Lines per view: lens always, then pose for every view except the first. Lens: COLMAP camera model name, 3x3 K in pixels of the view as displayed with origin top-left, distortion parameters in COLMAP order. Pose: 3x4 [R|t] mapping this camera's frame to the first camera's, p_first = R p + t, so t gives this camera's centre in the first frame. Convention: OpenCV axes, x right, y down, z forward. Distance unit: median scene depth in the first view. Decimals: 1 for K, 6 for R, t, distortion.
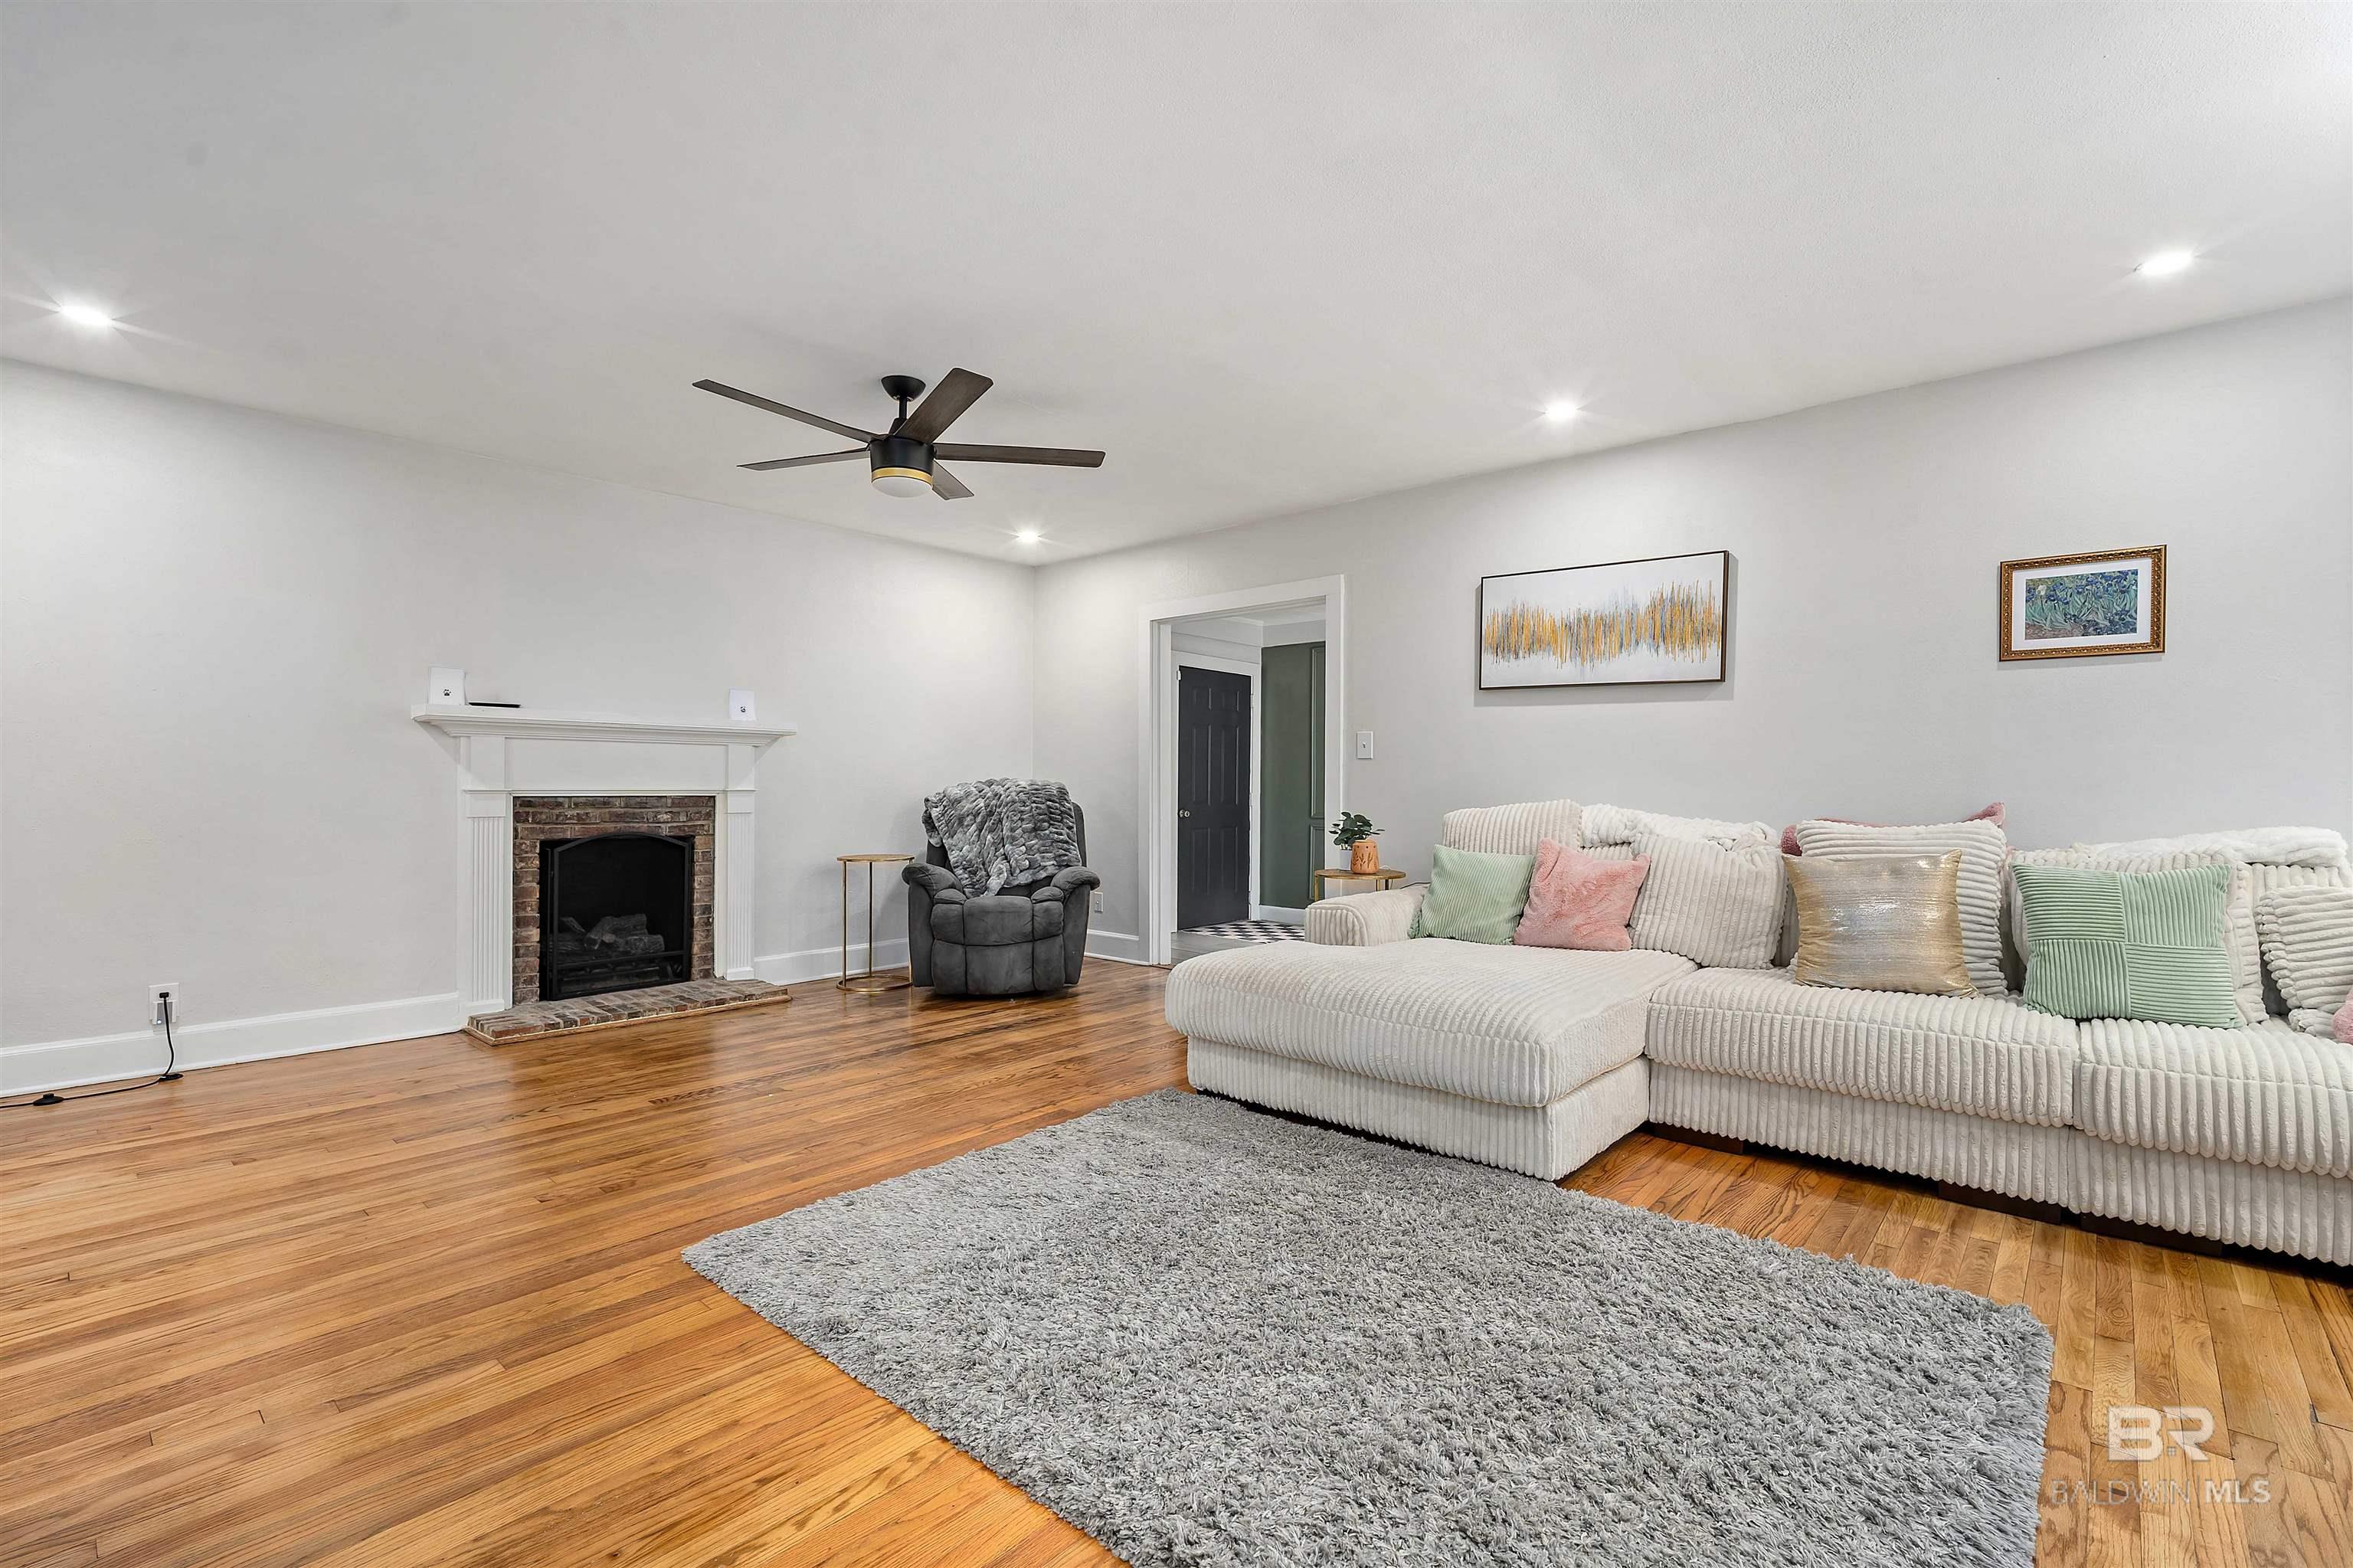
lens RADIAL K [[1034.8, 0, 1173.1], [0, 1034.8, 793.8], [0, 0, 1]] dist [0.000760, 0.000306]
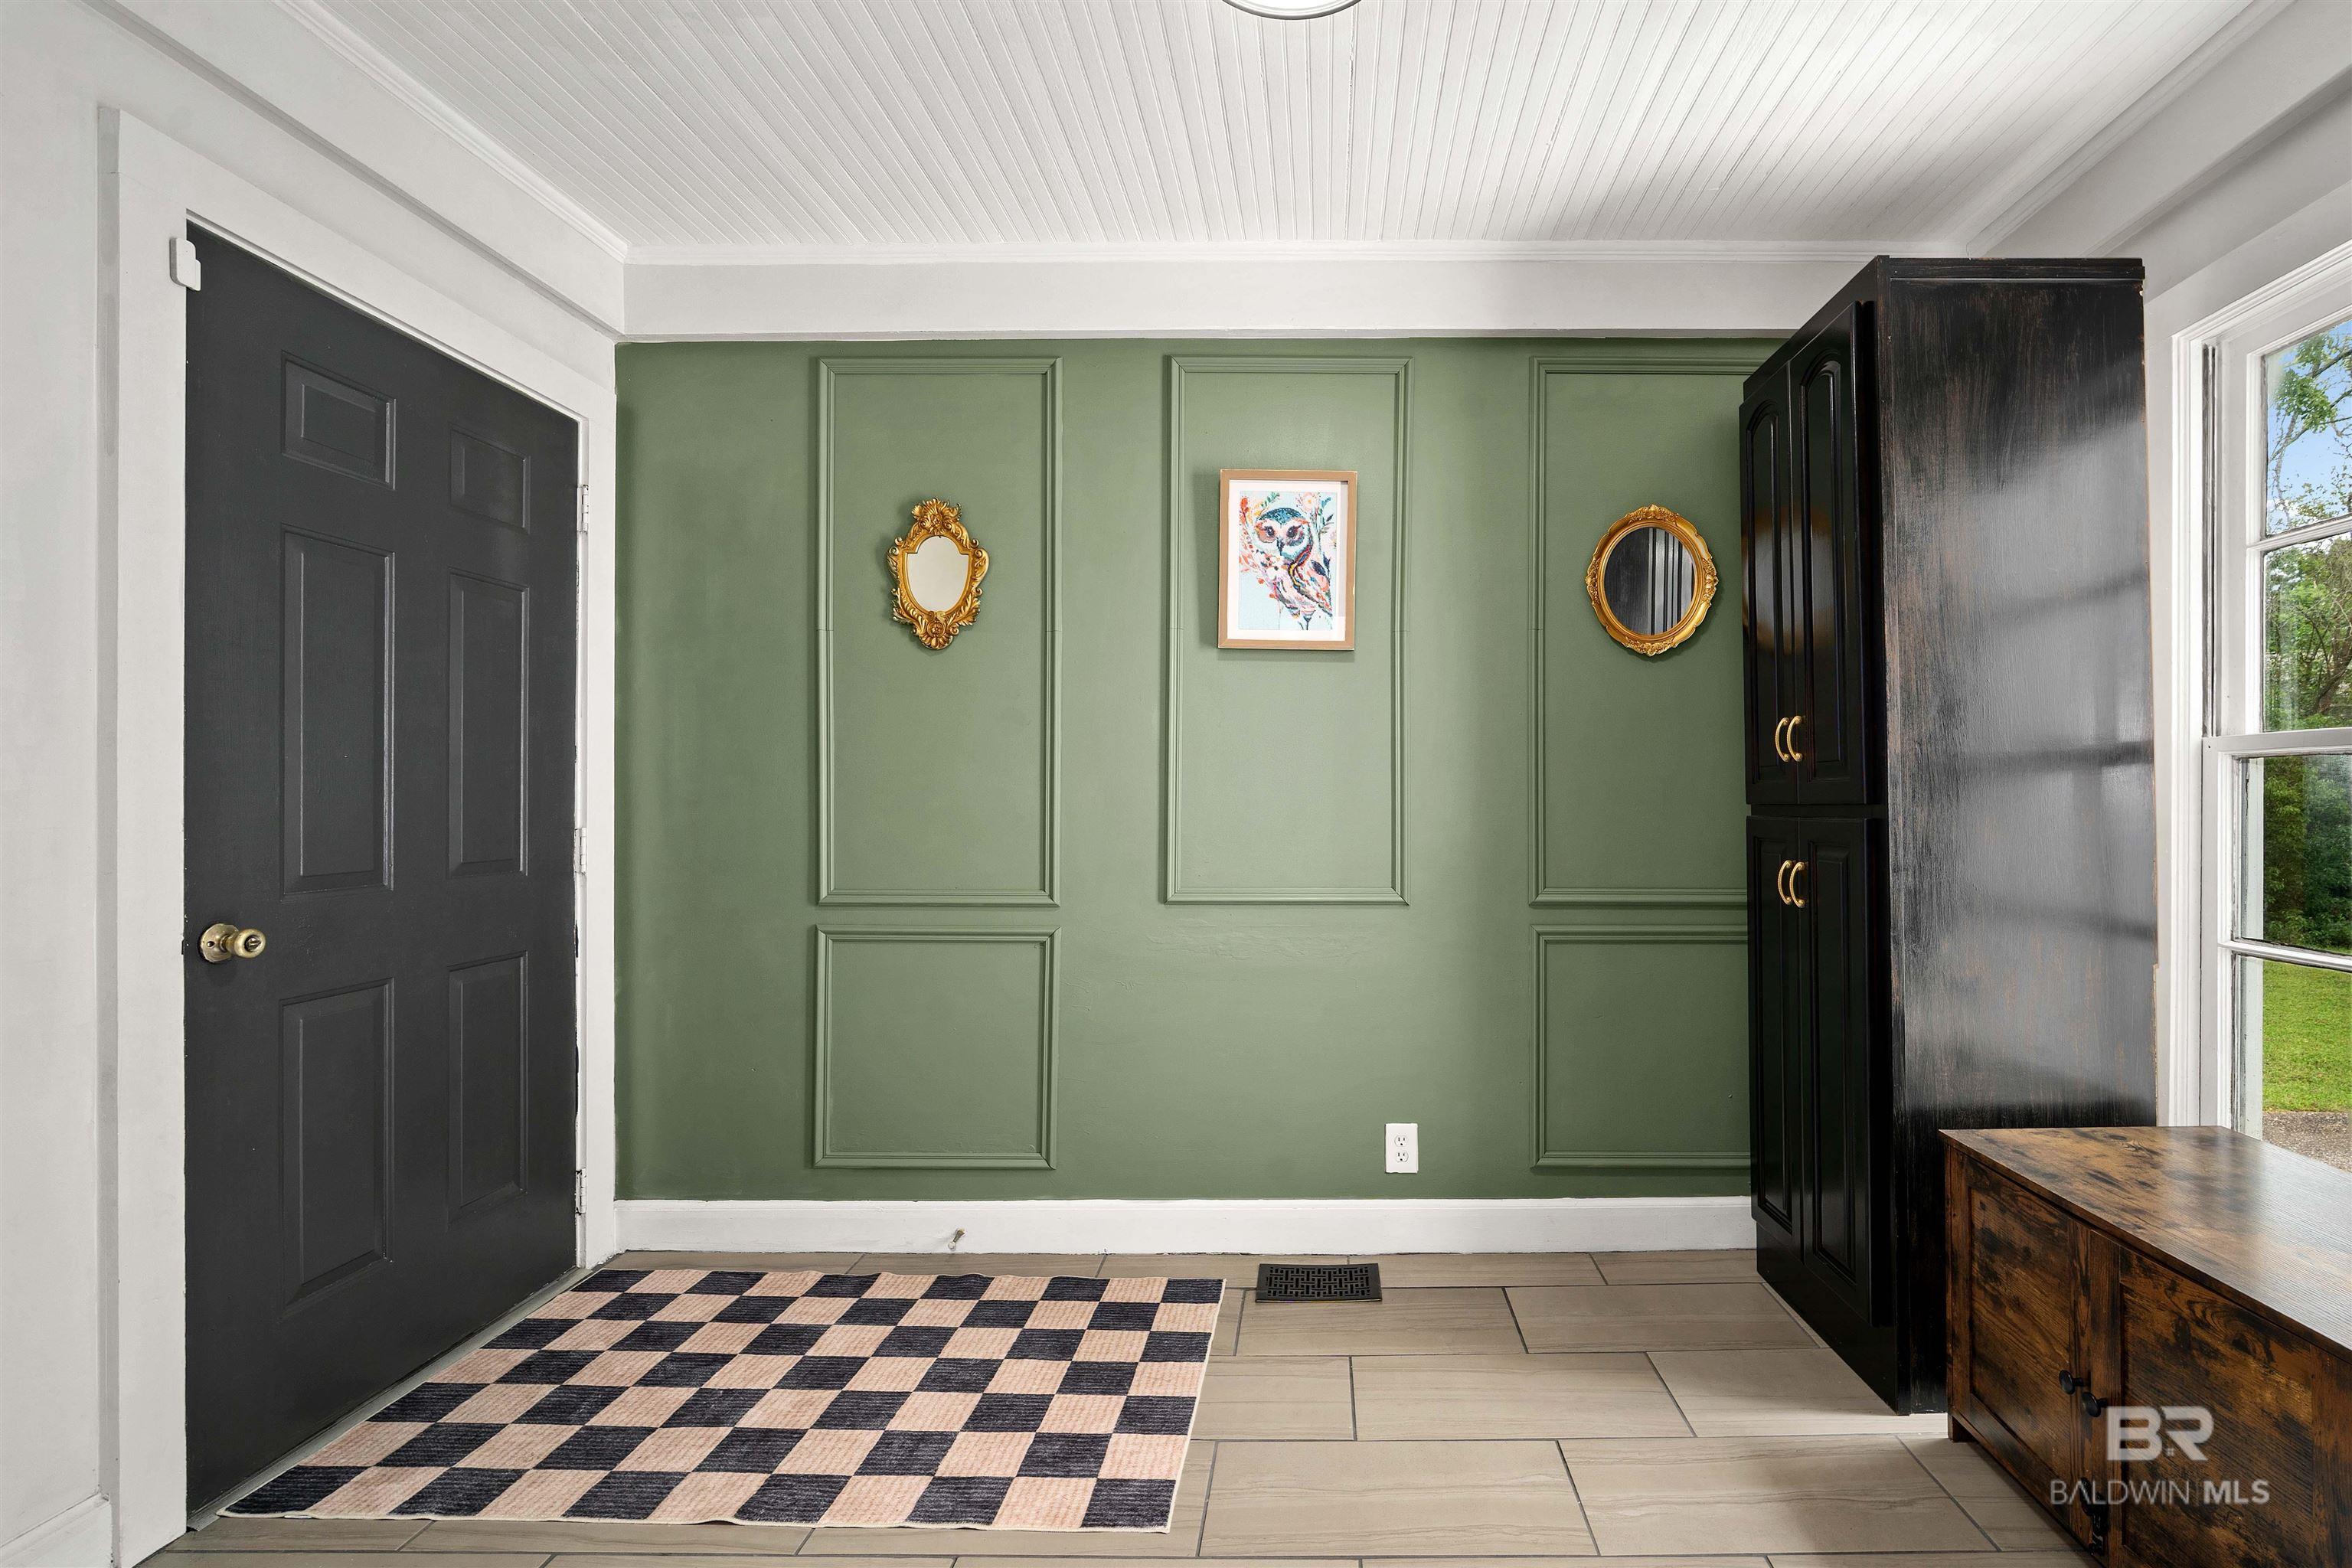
lens RADIAL K [[1034.3, 0, 1172.6], [0, 1034.3, 793.8], [0, 0, 1]] dist [0.000760, 0.000306]
pose [[0.828445, -0.001354, 0.560069, 0.050551], [0.007874, 0.999926, -0.009229, -0.008372], [-0.560016, 0.012056, 0.828394, 0.670206]]
